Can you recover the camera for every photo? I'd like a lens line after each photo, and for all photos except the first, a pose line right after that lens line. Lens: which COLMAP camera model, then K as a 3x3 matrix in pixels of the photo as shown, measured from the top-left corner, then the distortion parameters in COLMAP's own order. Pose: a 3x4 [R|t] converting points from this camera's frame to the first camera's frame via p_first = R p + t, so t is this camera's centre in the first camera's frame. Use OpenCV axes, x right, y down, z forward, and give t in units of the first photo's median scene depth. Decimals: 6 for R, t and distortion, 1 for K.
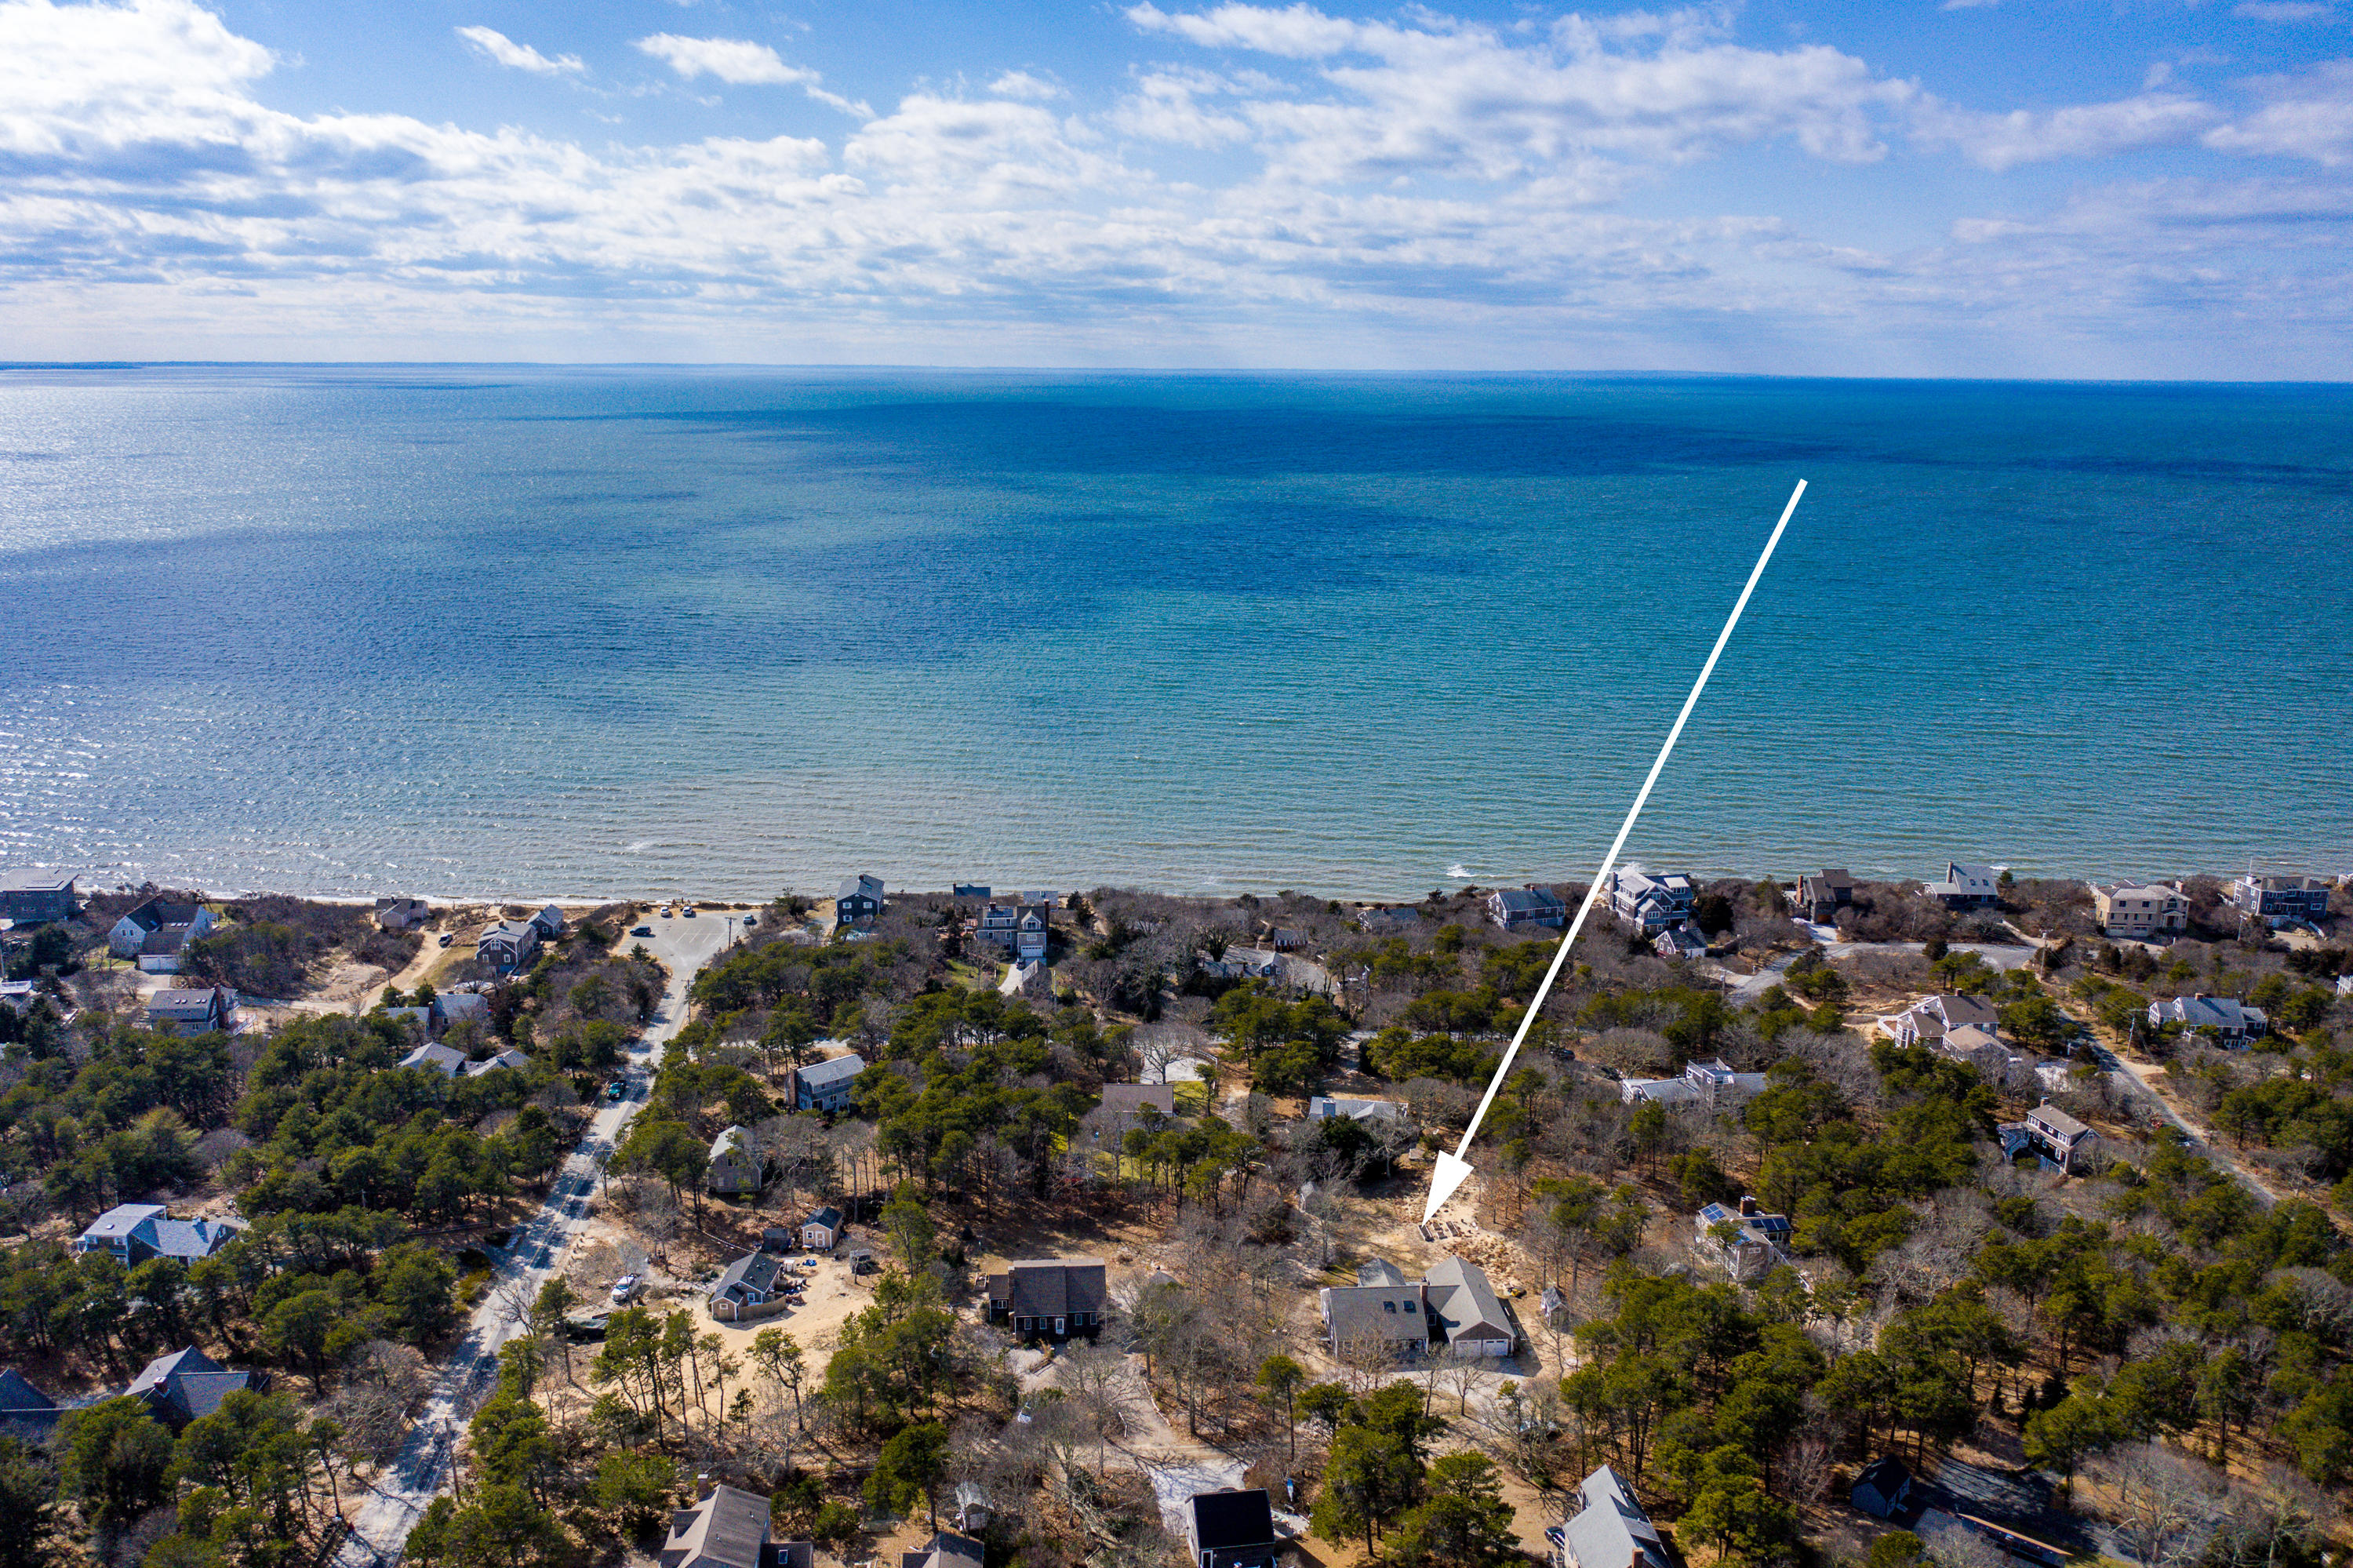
lens RADIAL K [[1864.0, 0, 1218.1], [0, 1864.0, 780.6], [0, 0, 1]] dist [-0.008087, -0.004776]
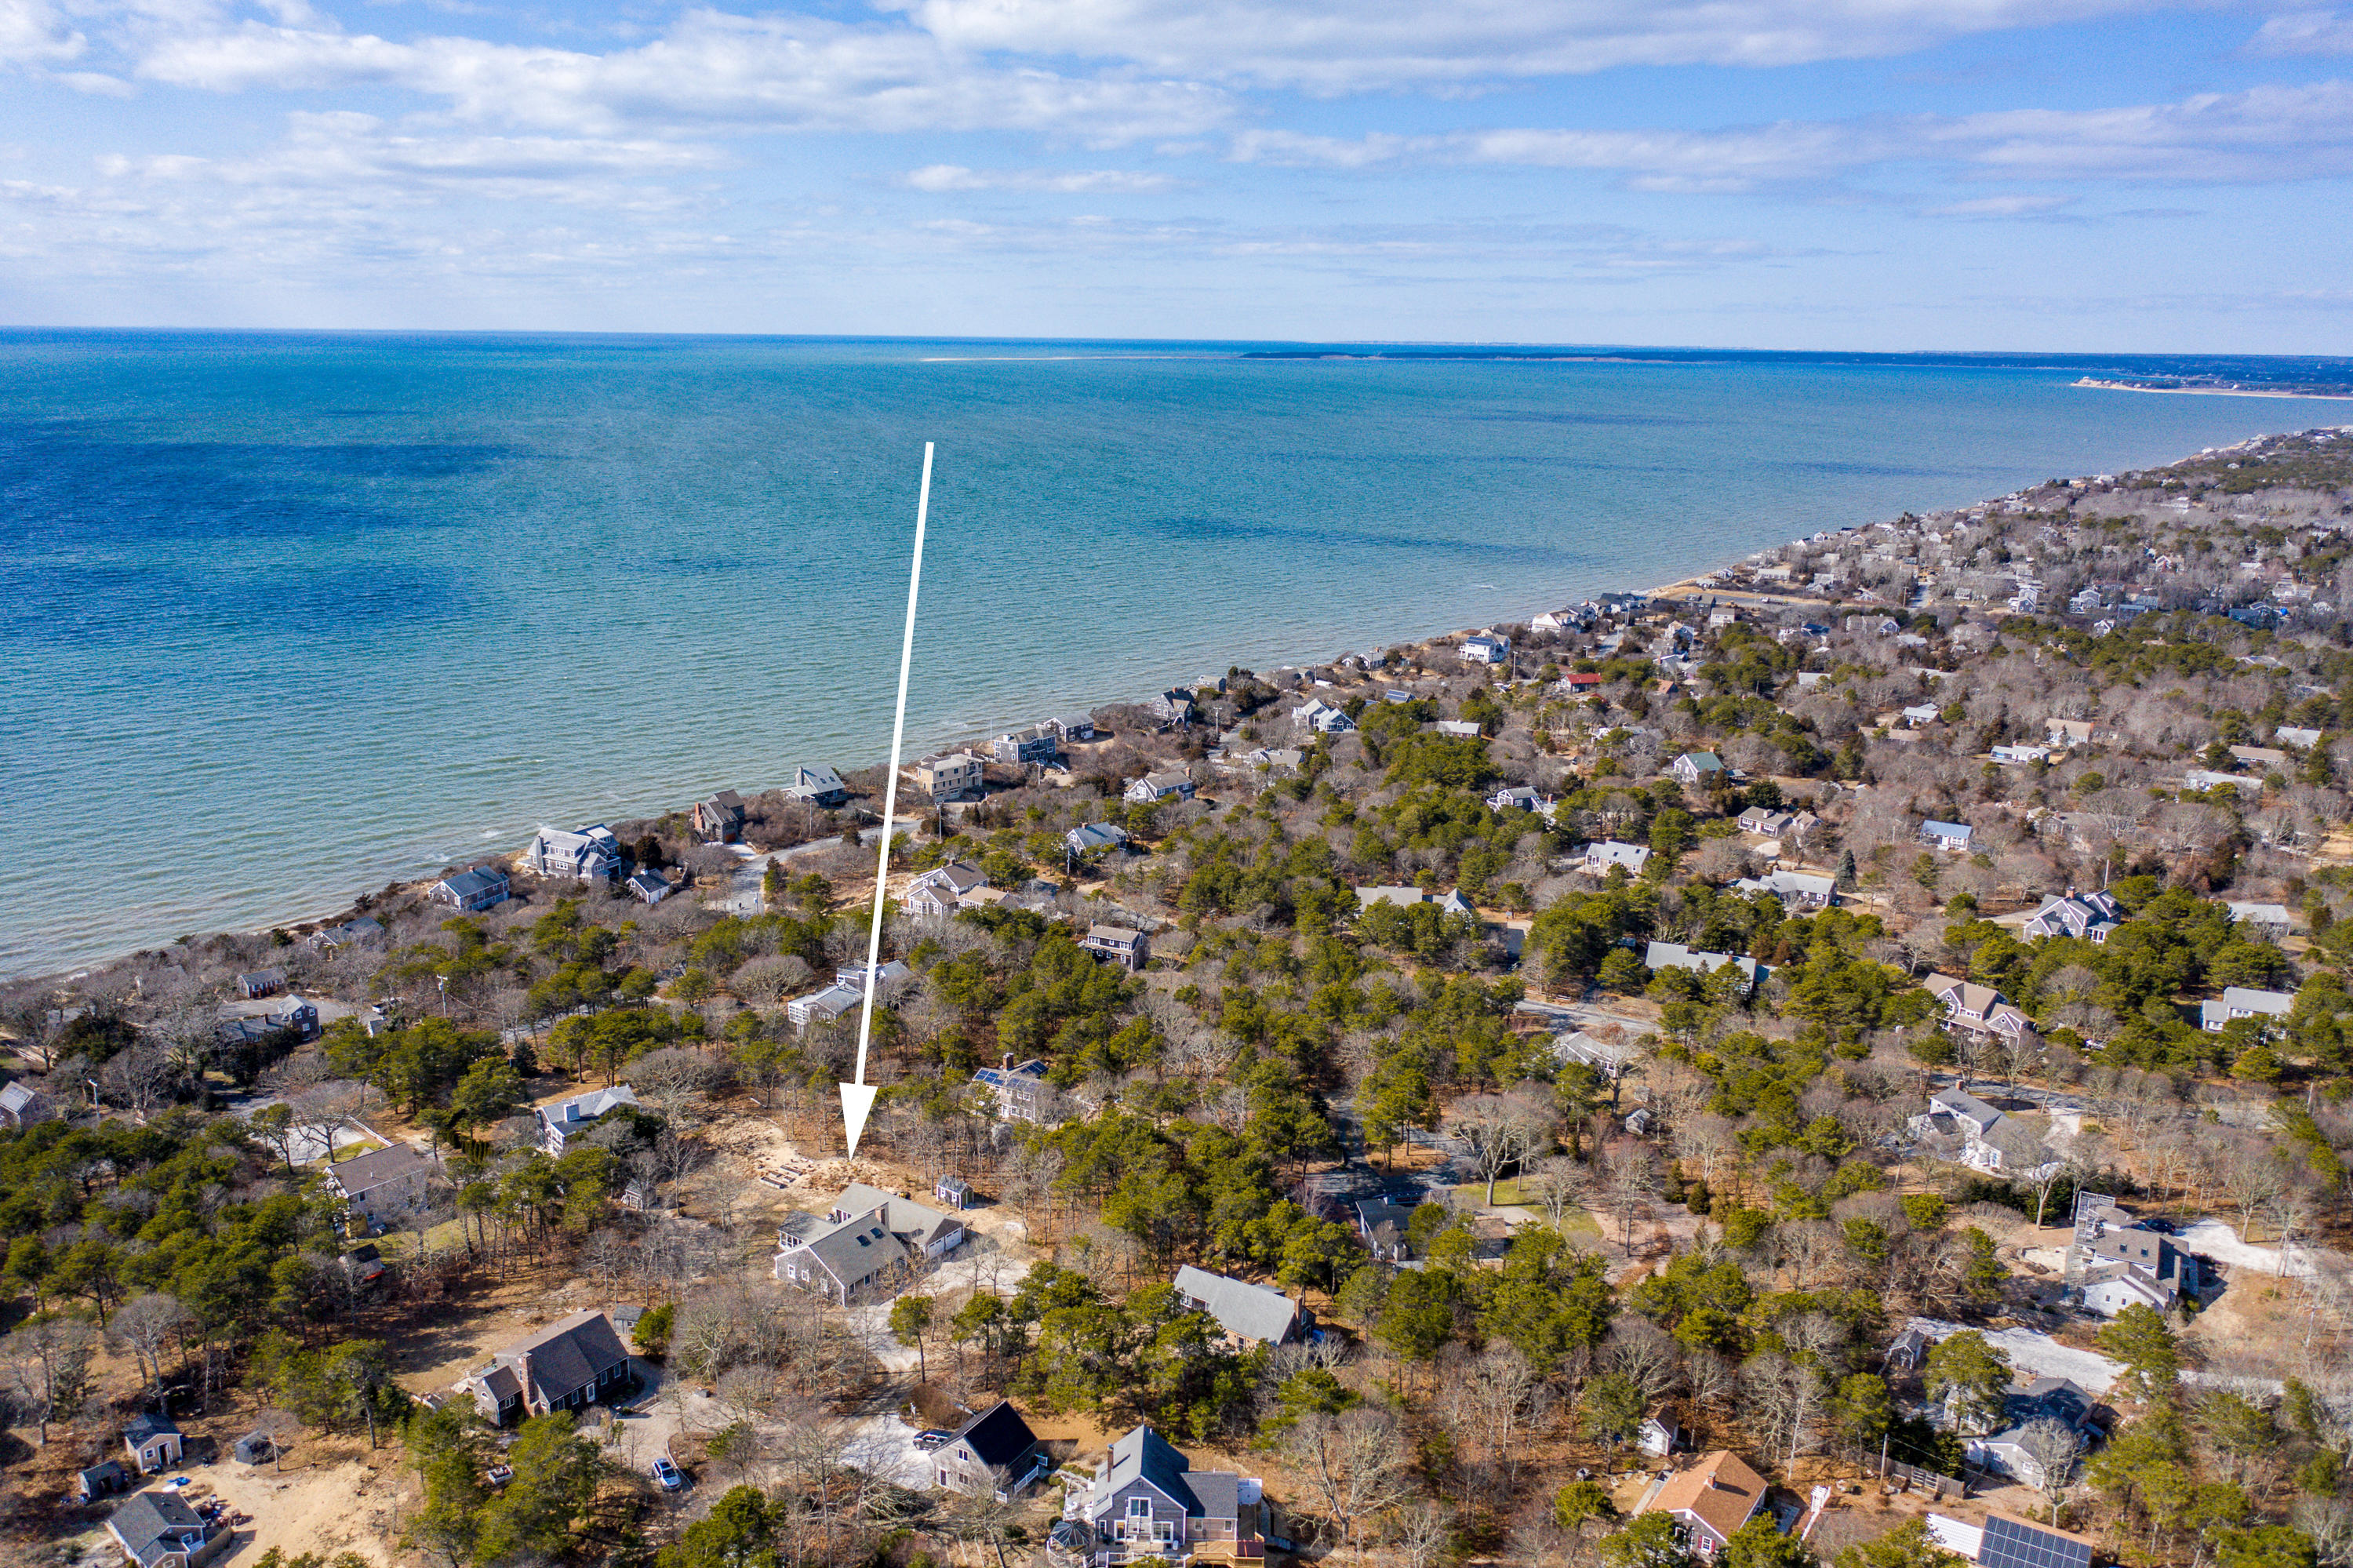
lens RADIAL K [[1864.0, 0, 1218.1], [0, 1864.0, 780.6], [0, 0, 1]] dist [-0.008087, -0.004776]
pose [[0.636385, -0.180381, 0.749985, -0.454011], [0.160553, 0.981955, 0.099939, -0.030458], [-0.754478, 0.056813, 0.653862, 0.160191]]
